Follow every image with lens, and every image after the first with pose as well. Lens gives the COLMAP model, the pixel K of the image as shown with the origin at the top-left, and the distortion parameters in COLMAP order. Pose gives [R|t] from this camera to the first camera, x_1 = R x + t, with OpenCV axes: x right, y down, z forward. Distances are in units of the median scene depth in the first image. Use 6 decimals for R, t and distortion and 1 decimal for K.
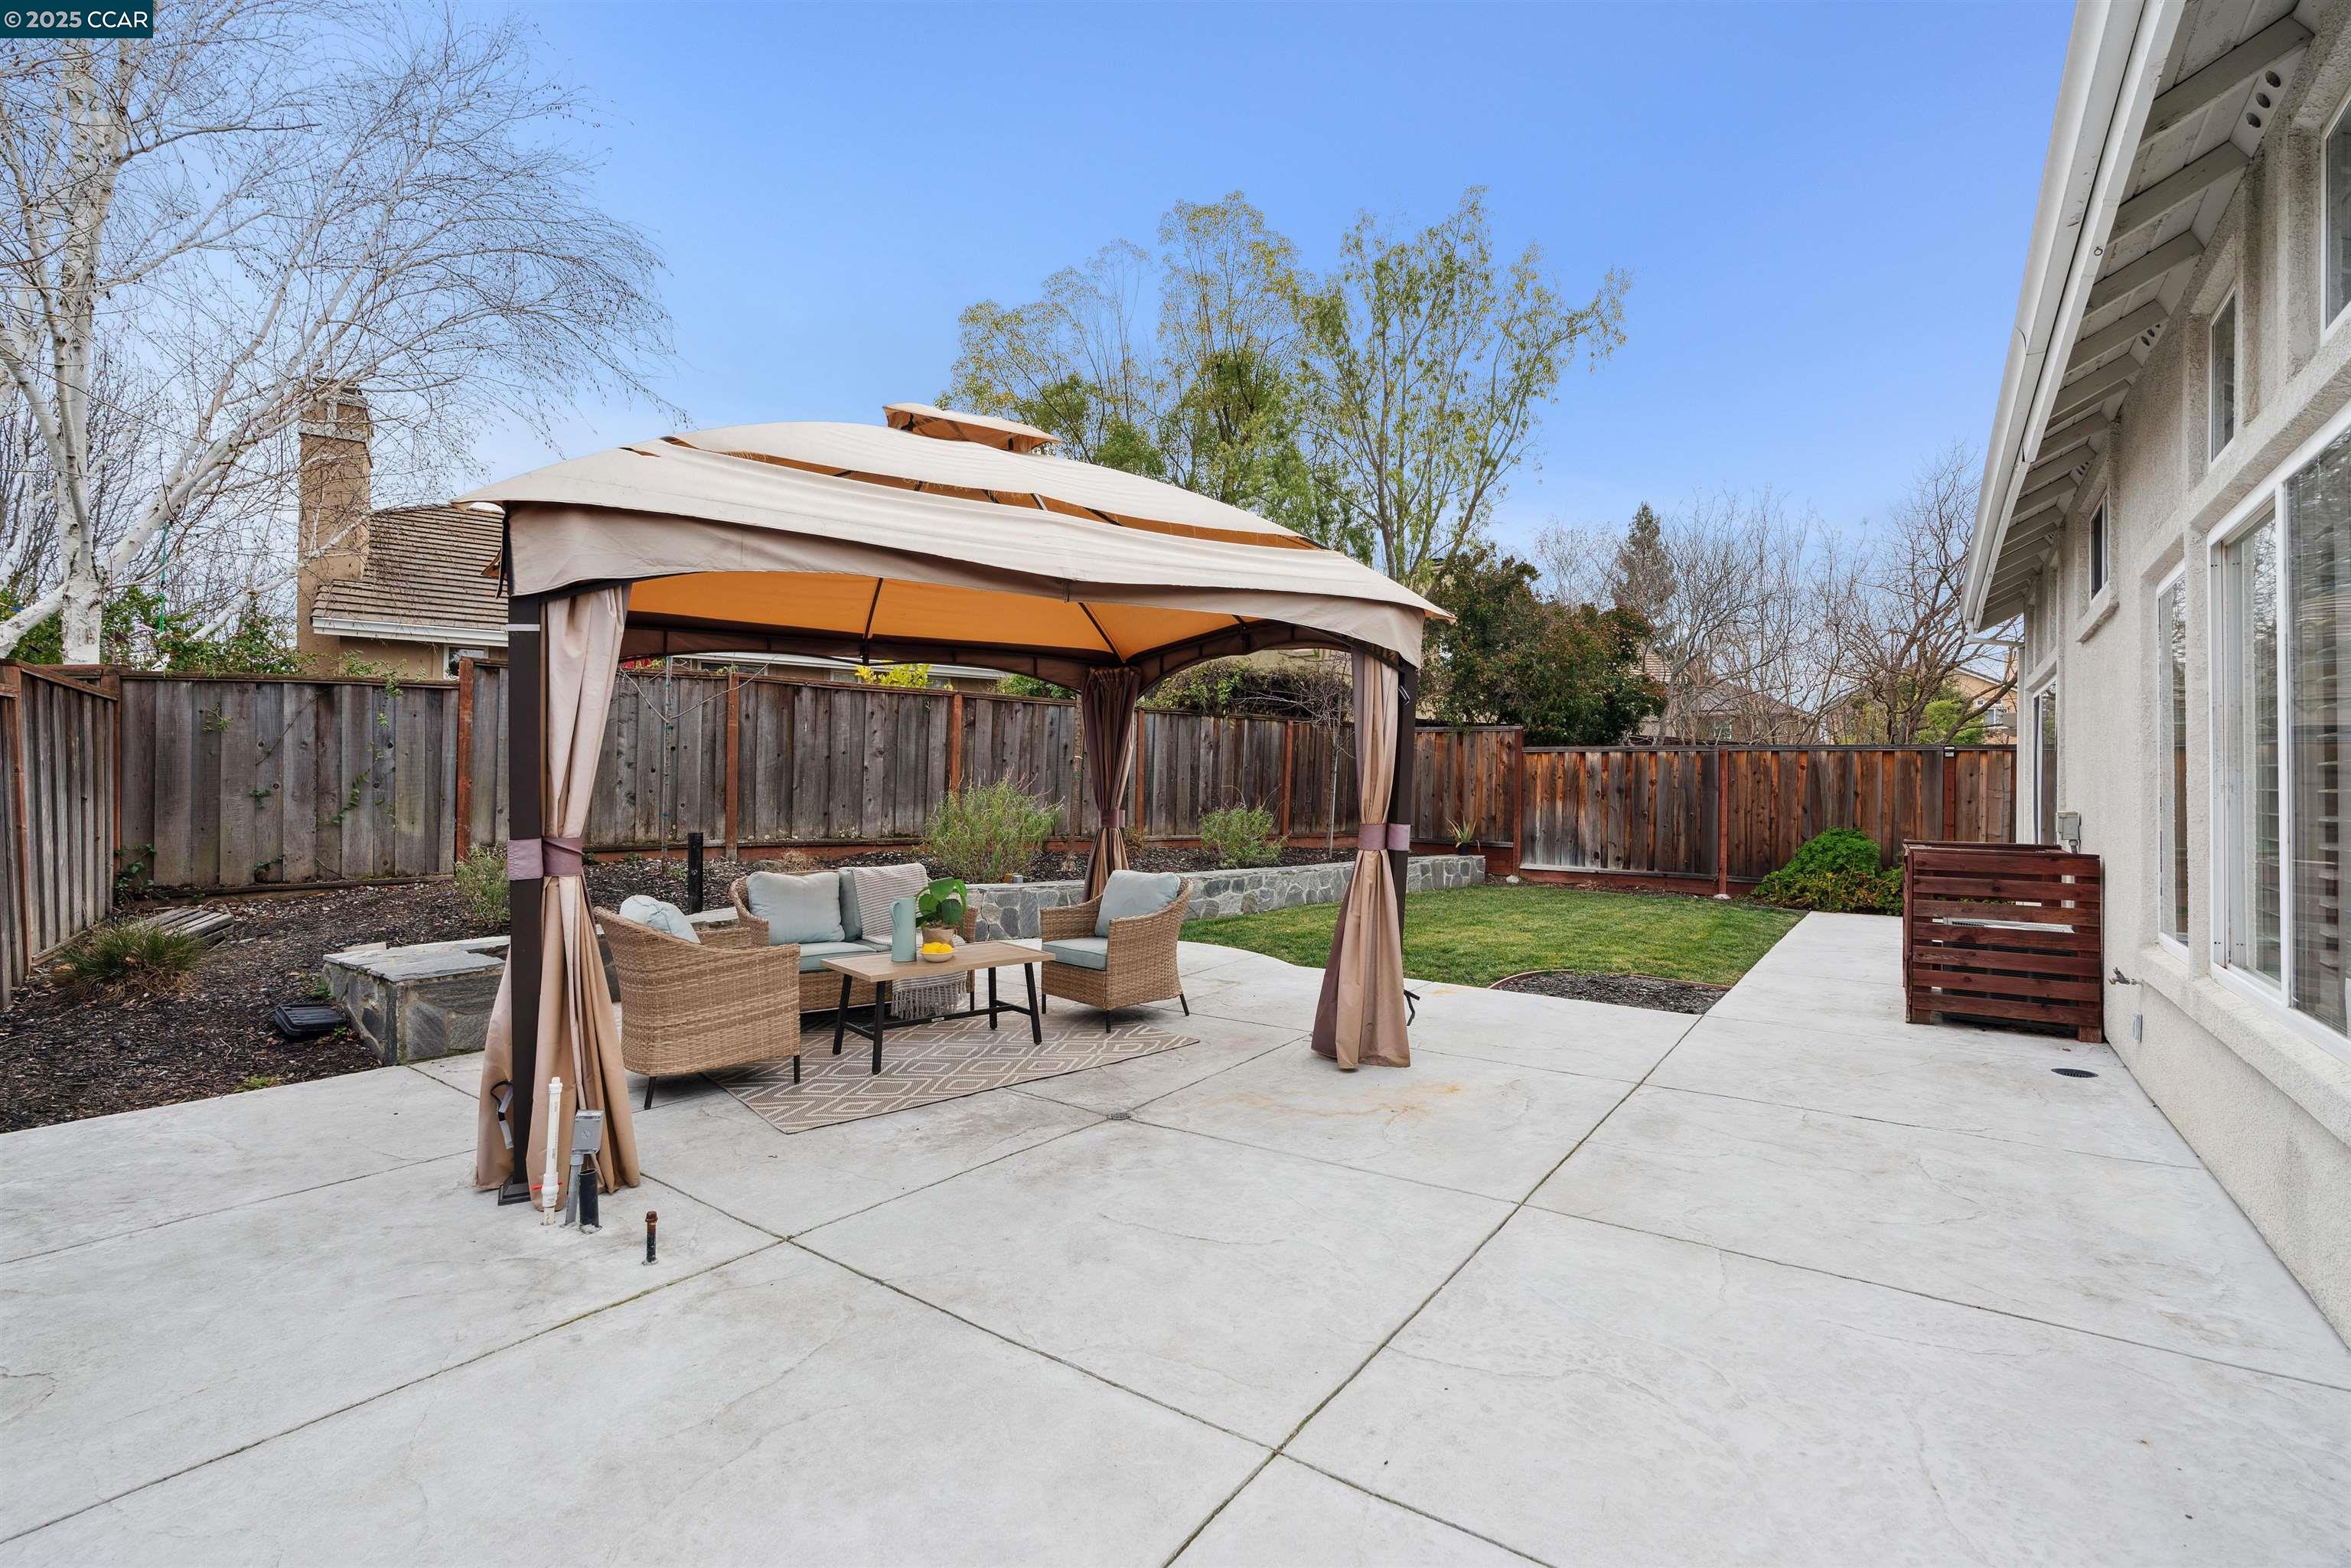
lens RADIAL K [[1058.8, 0, 1173.5], [0, 1058.8, 790.9], [0, 0, 1]] dist [-0.010981, 0.006226]
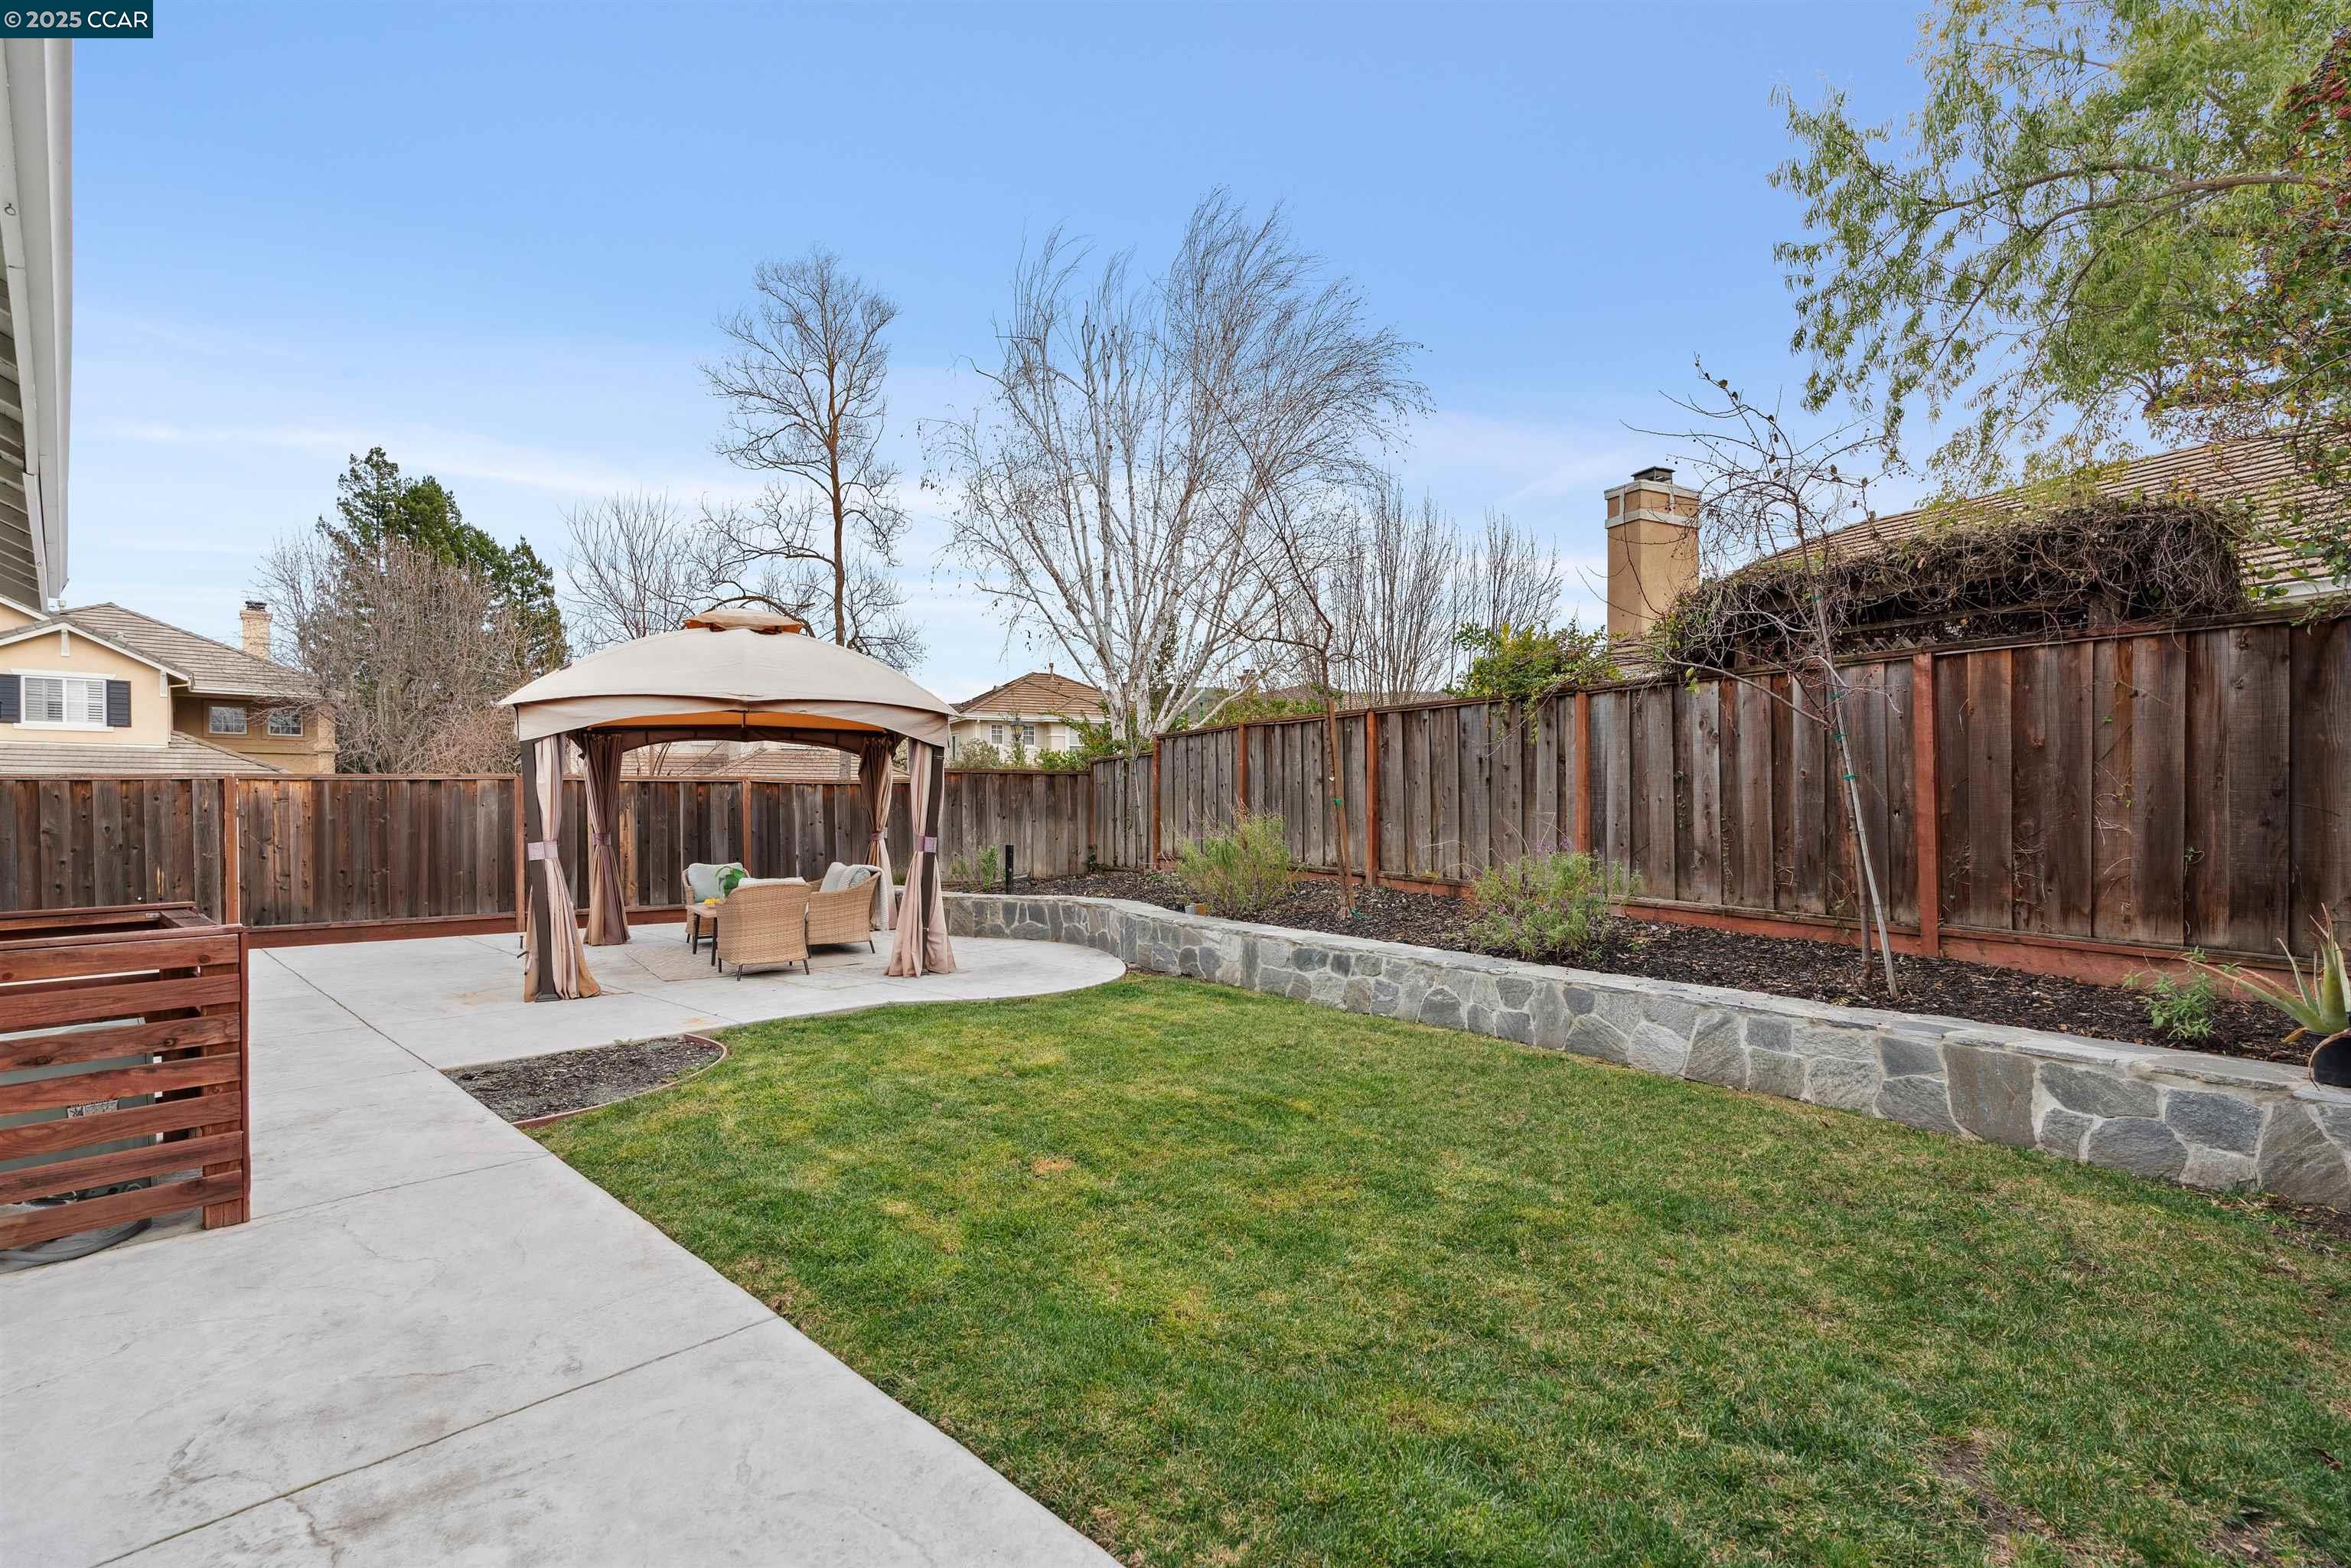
lens RADIAL K [[1058.8, 0, 1175.0], [0, 1058.8, 801.5], [0, 0, 1]] dist [-0.010981, 0.006226]
pose [[-0.116535, -0.012866, -0.993103, 0.621488], [-0.000495, 0.999917, -0.012896, -0.003619], [0.993186, -0.001012, -0.116532, 0.821982]]
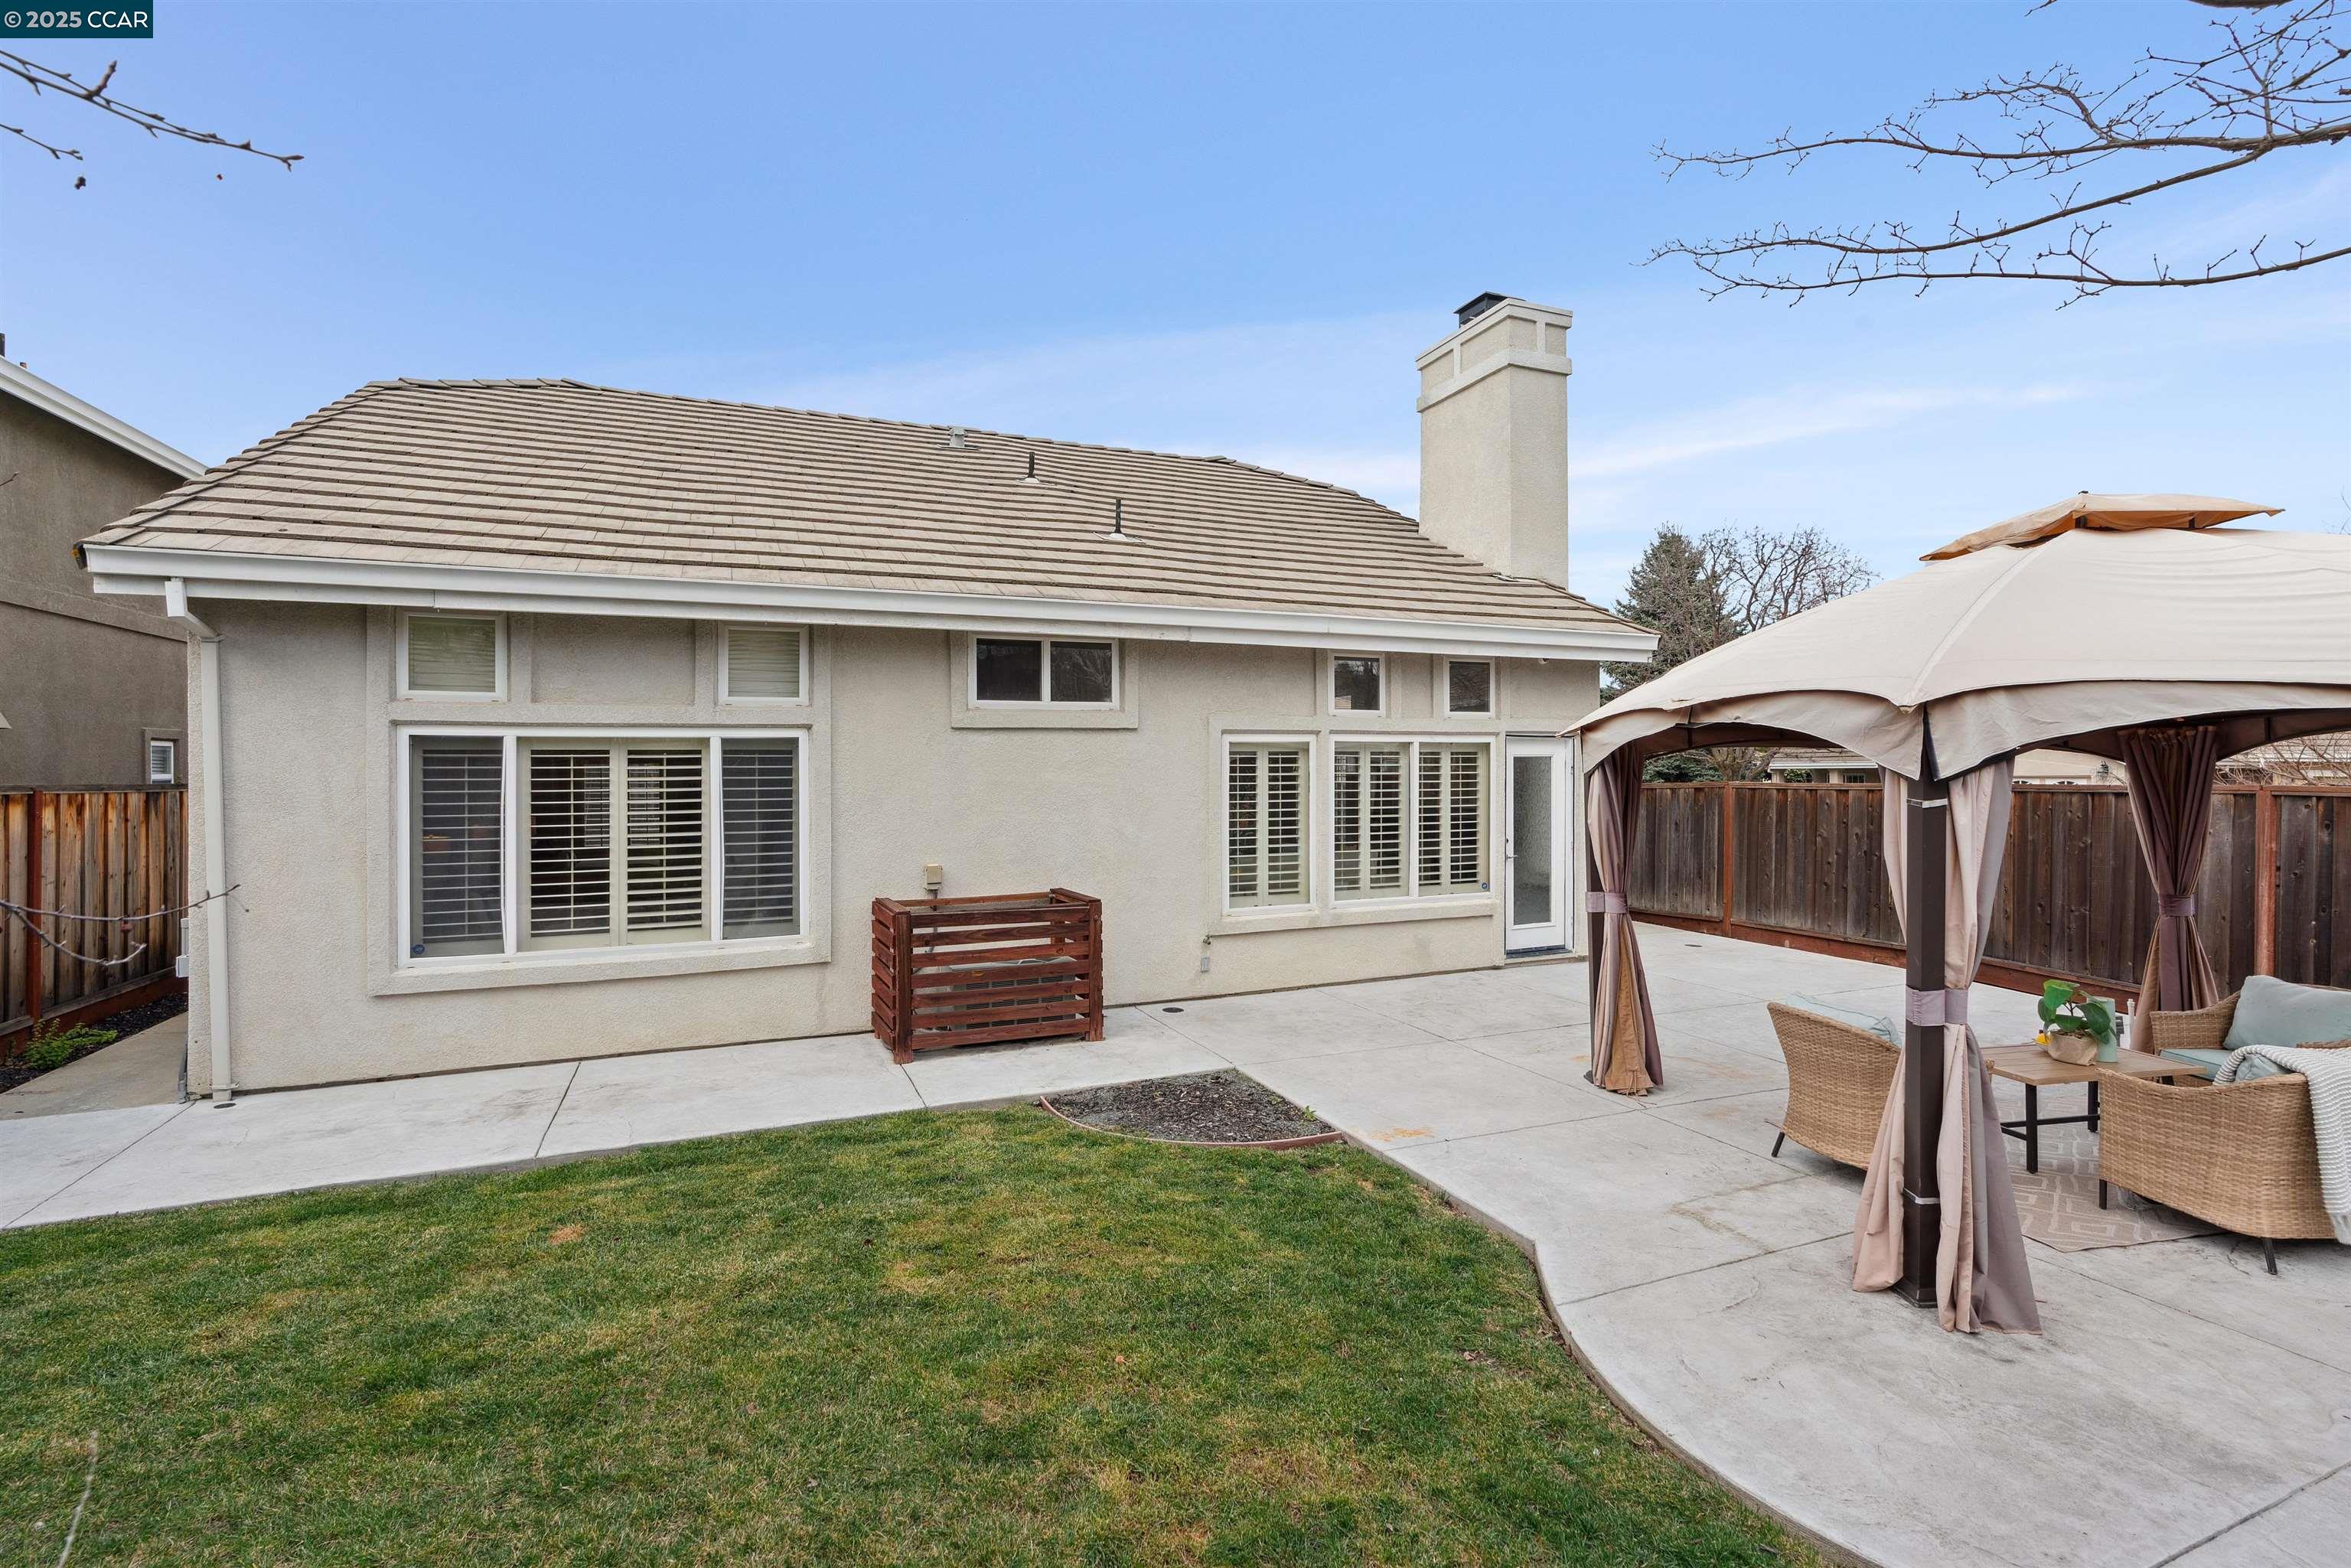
lens RADIAL K [[1058.8, 0, 1168.5], [0, 1058.8, 772.0], [0, 0, 1]] dist [-0.010981, 0.006226]
pose [[-0.862759, -0.010686, 0.505503, -0.003287], [-0.003927, 0.999888, 0.014436, -0.052629], [-0.505601, 0.010469, -0.862704, 0.937360]]
